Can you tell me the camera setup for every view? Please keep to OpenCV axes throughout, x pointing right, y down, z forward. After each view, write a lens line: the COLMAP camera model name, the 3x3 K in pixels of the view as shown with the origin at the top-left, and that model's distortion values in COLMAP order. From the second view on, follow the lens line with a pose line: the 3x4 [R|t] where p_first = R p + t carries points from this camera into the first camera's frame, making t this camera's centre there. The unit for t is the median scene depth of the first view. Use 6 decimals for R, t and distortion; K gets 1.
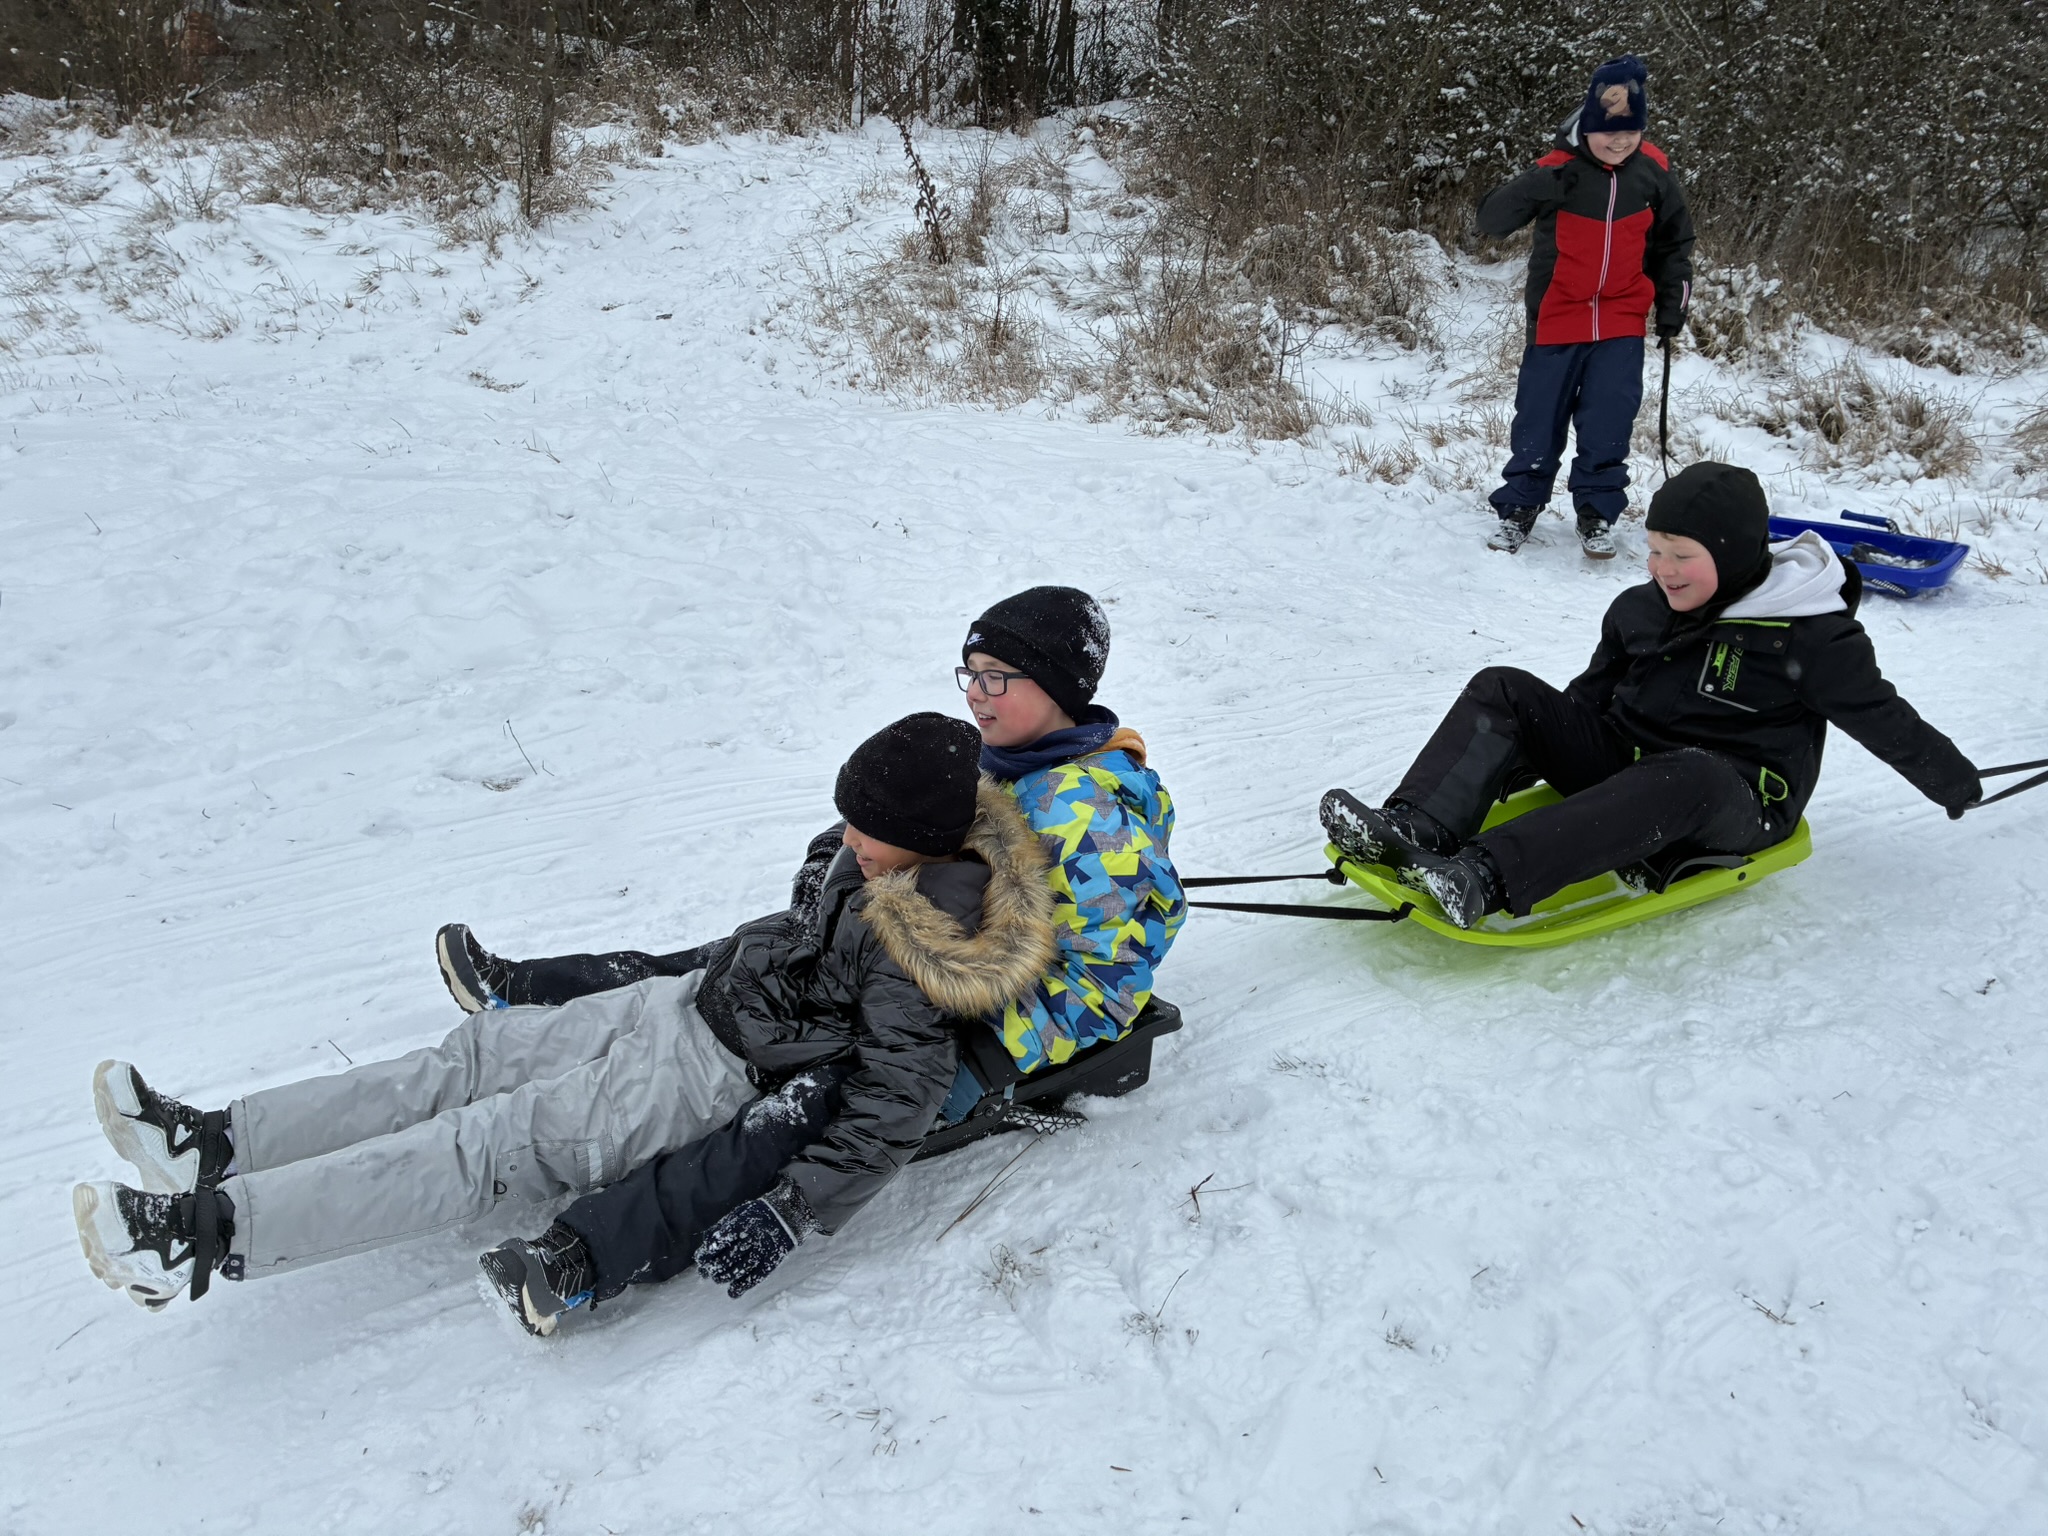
lens RADIAL K [[1546.8, 0, 994.1], [0, 1546.8, 730.6], [0, 0, 1]] dist [0.044043, -0.062214]
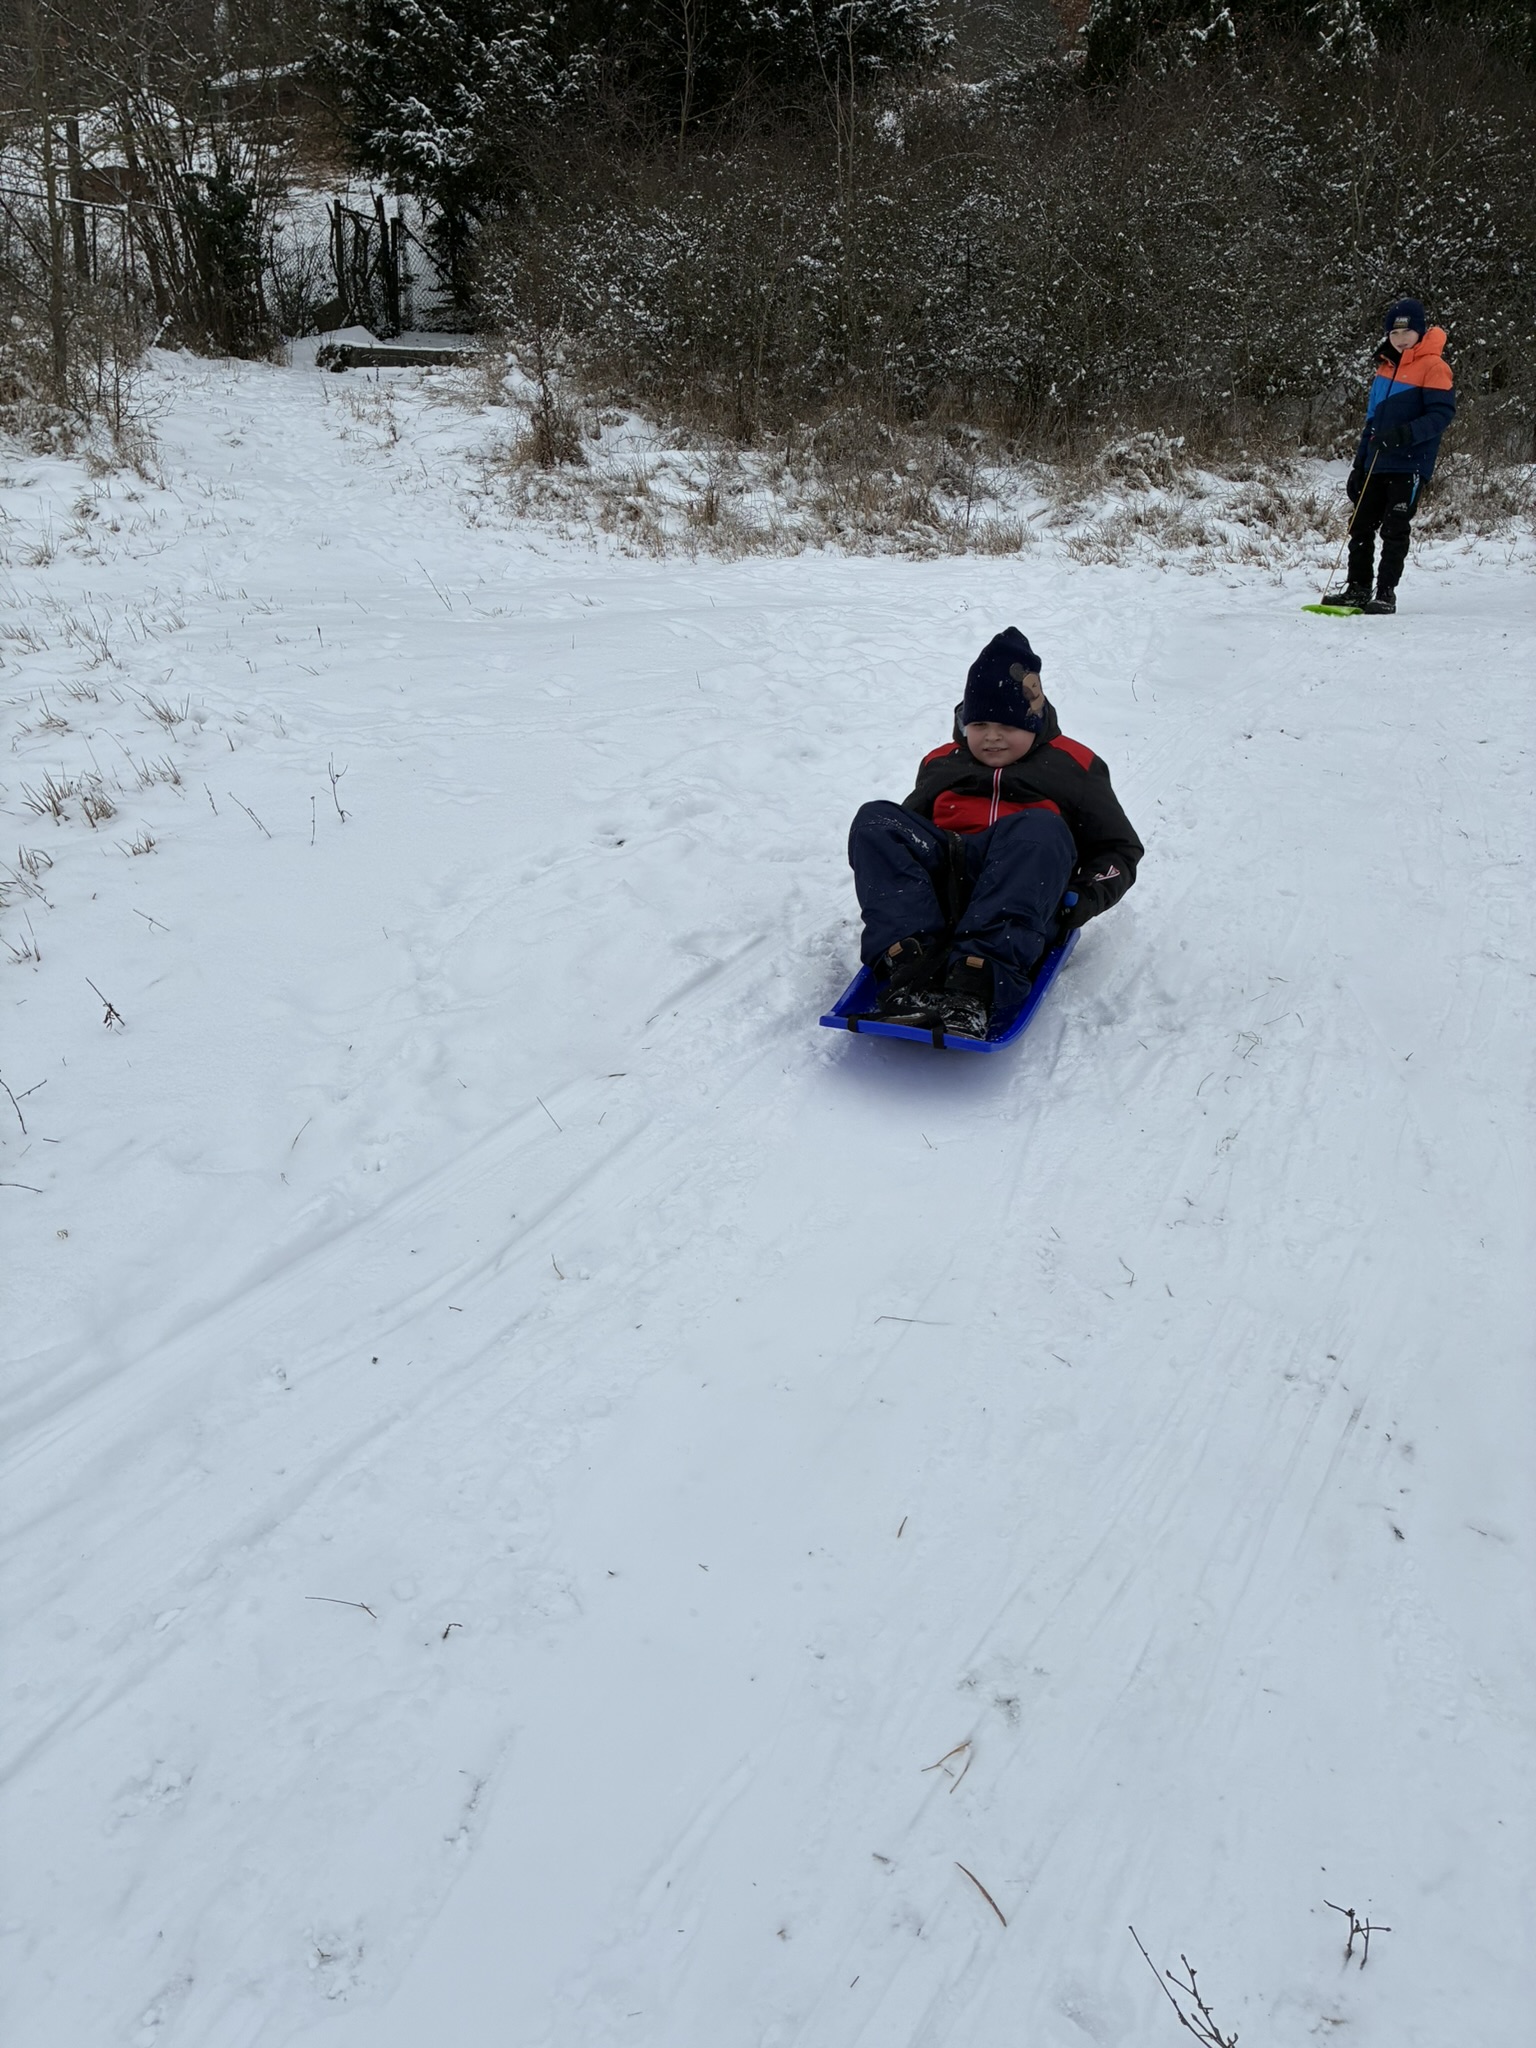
lens RADIAL K [[1523.1, 0, 745.3], [0, 1523.1, 1016.9], [0, 0, 1]] dist [0.067088, -0.087678]
pose [[0.856632, -0.218997, 0.467143, -0.722613], [0.203686, 0.975445, 0.083777, 0.062741], [-0.474019, 0.023384, 0.880204, -0.146566]]
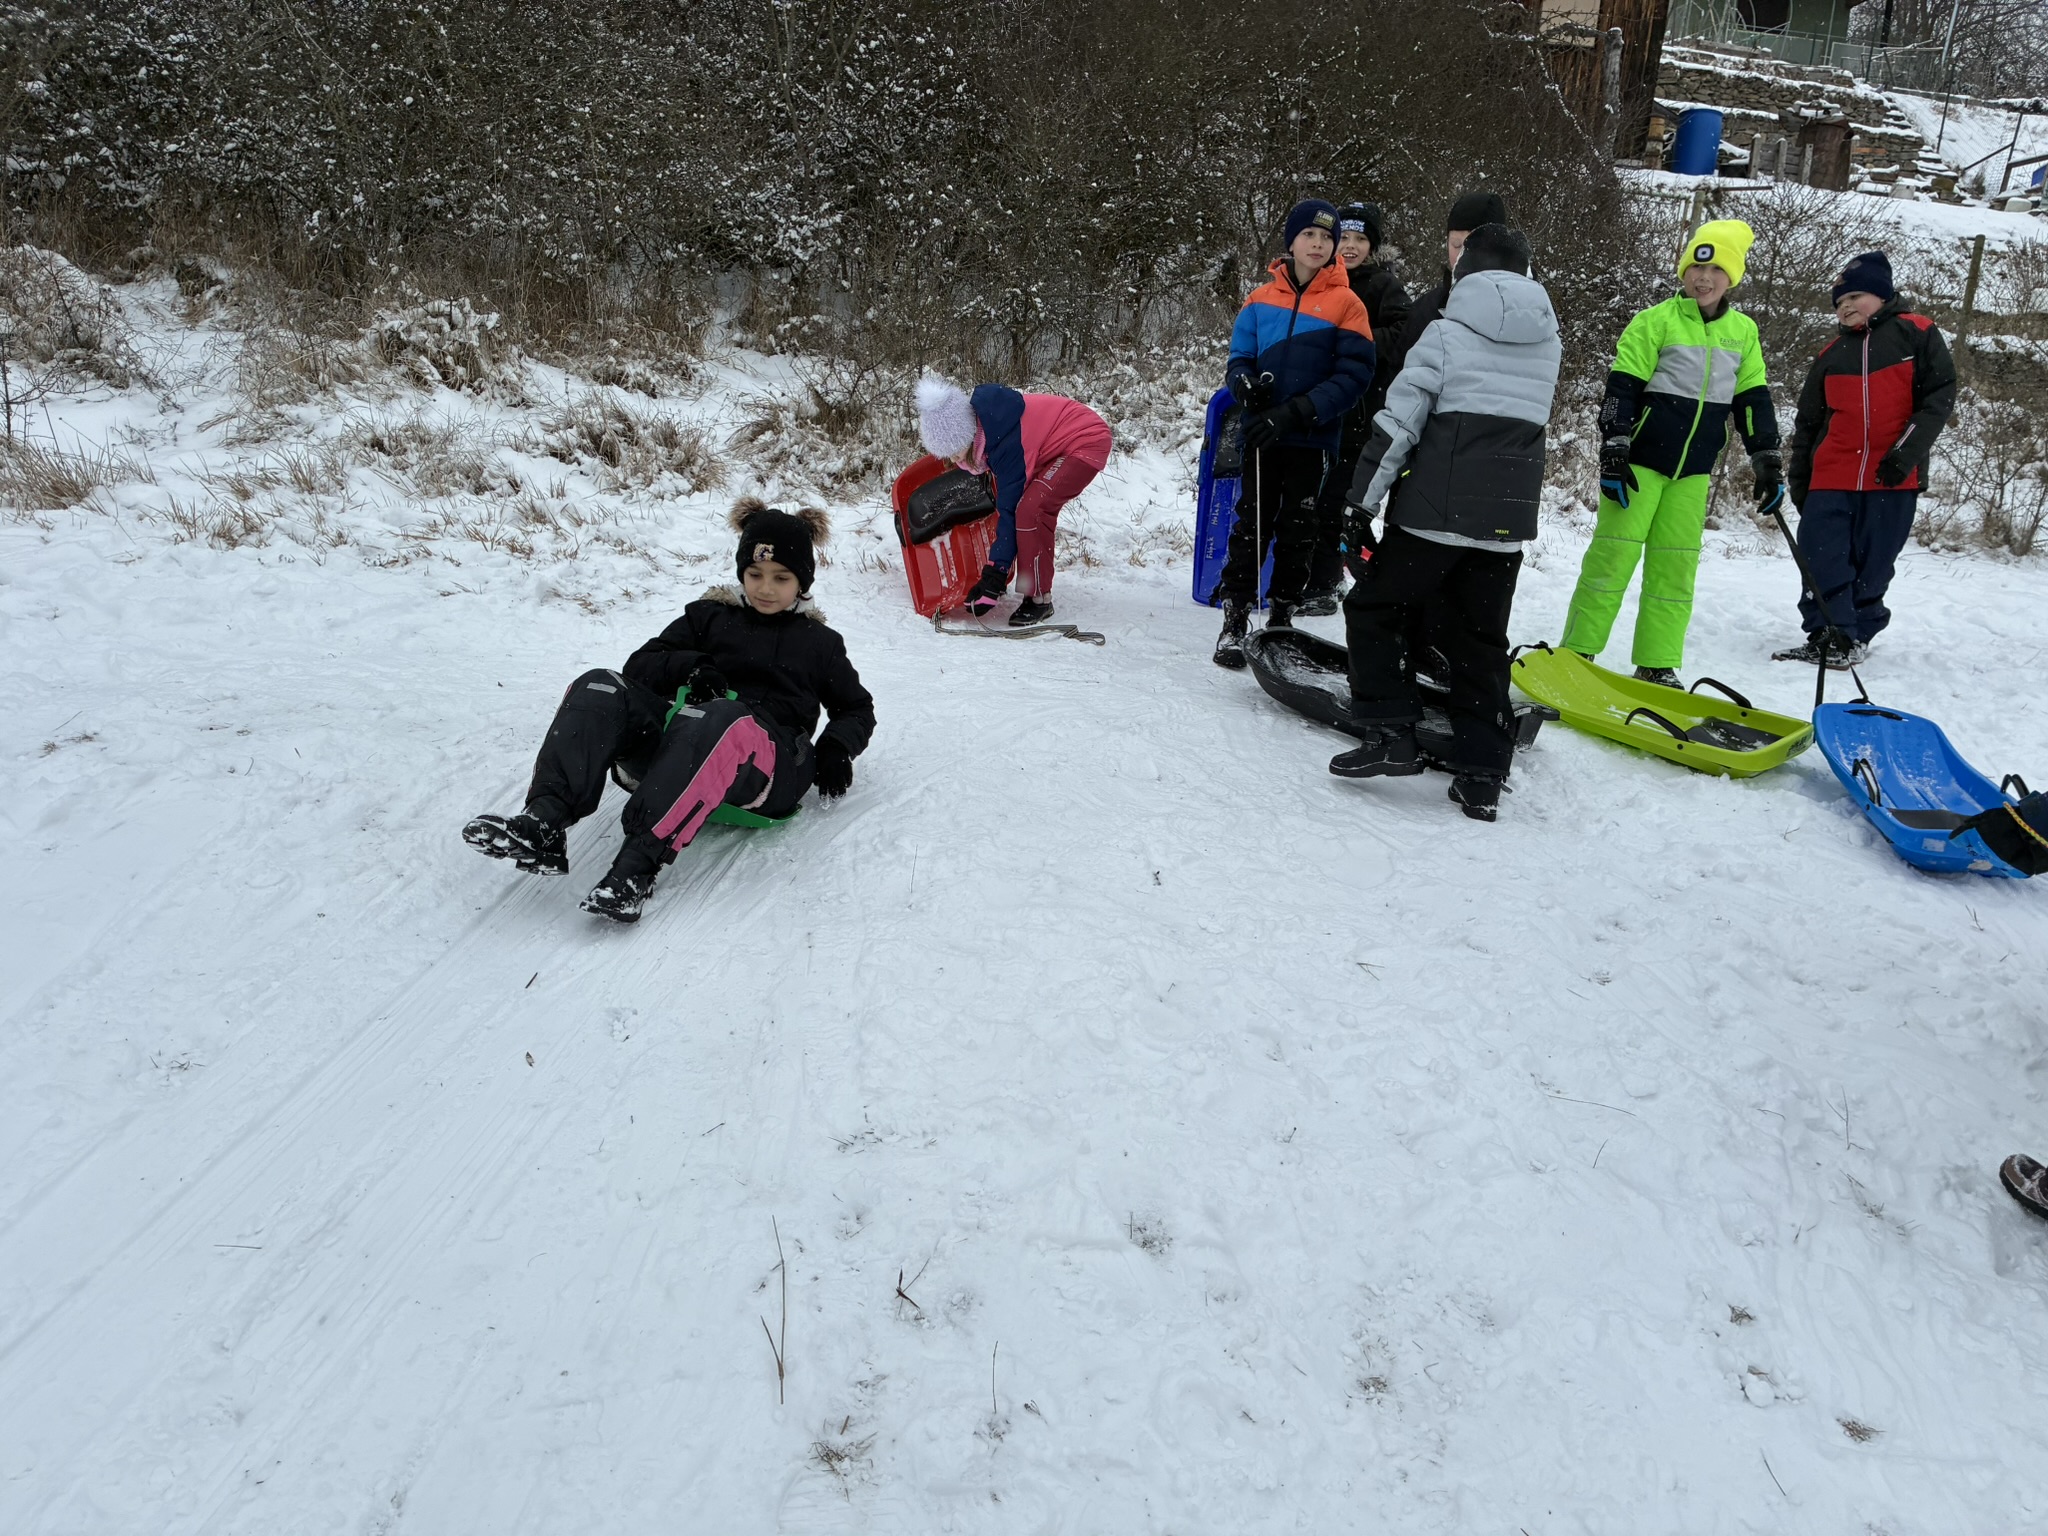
lens RADIAL K [[1549.1, 0, 1055.3], [0, 1549.1, 776.6], [0, 0, 1]] dist [0.026141, -0.009251]
pose [[0.593113, -0.226372, 0.772640, -0.150659], [0.209056, 0.970045, 0.123728, -0.037407], [-0.777504, 0.088141, 0.622671, 0.082527]]
